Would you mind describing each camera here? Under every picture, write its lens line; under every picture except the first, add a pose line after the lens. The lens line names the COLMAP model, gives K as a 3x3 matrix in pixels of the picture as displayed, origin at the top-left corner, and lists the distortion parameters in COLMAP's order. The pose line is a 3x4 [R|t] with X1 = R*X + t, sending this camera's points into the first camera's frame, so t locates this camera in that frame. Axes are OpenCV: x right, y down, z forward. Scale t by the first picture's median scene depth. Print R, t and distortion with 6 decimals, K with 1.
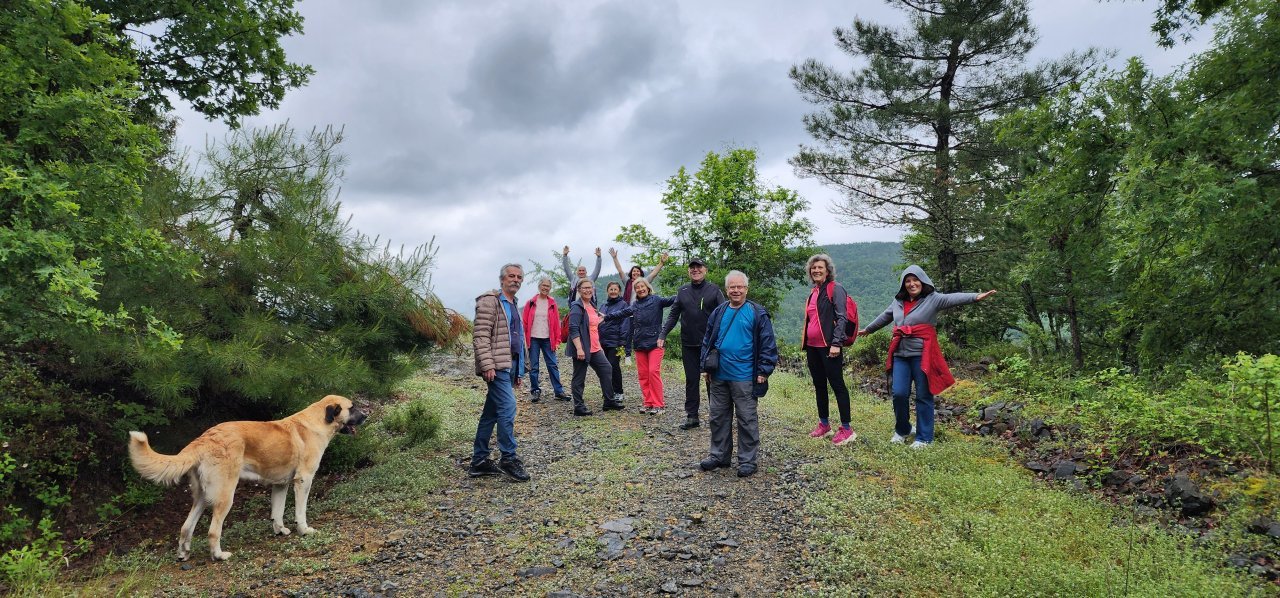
lens RADIAL K [[859.2, 0, 640.0], [0, 859.2, 299.0], [0, 0, 1]] dist [0.110874, -0.130844]
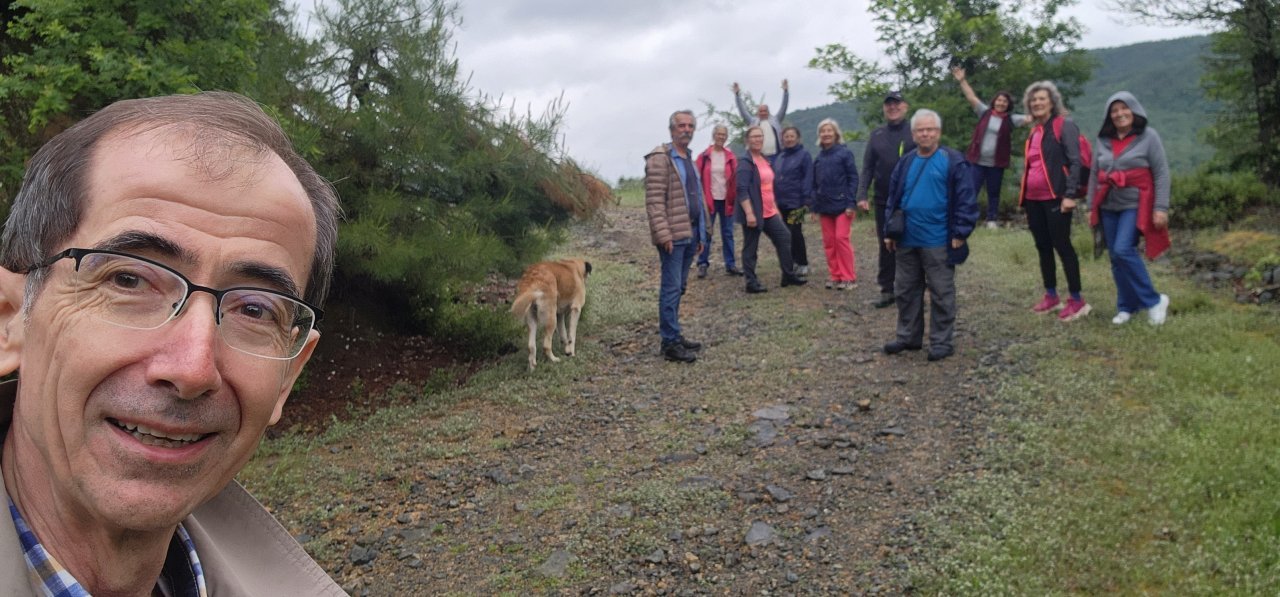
lens RADIAL K [[1170.5, 0, 640.0], [0, 1170.5, 298.5], [0, 0, 1]] dist [0.210690, -0.600262]
pose [[0.976365, -0.022909, -0.214911, 0.085245], [0.052219, 0.989912, 0.131713, -0.018139], [0.209725, -0.139823, 0.967711, -0.151889]]
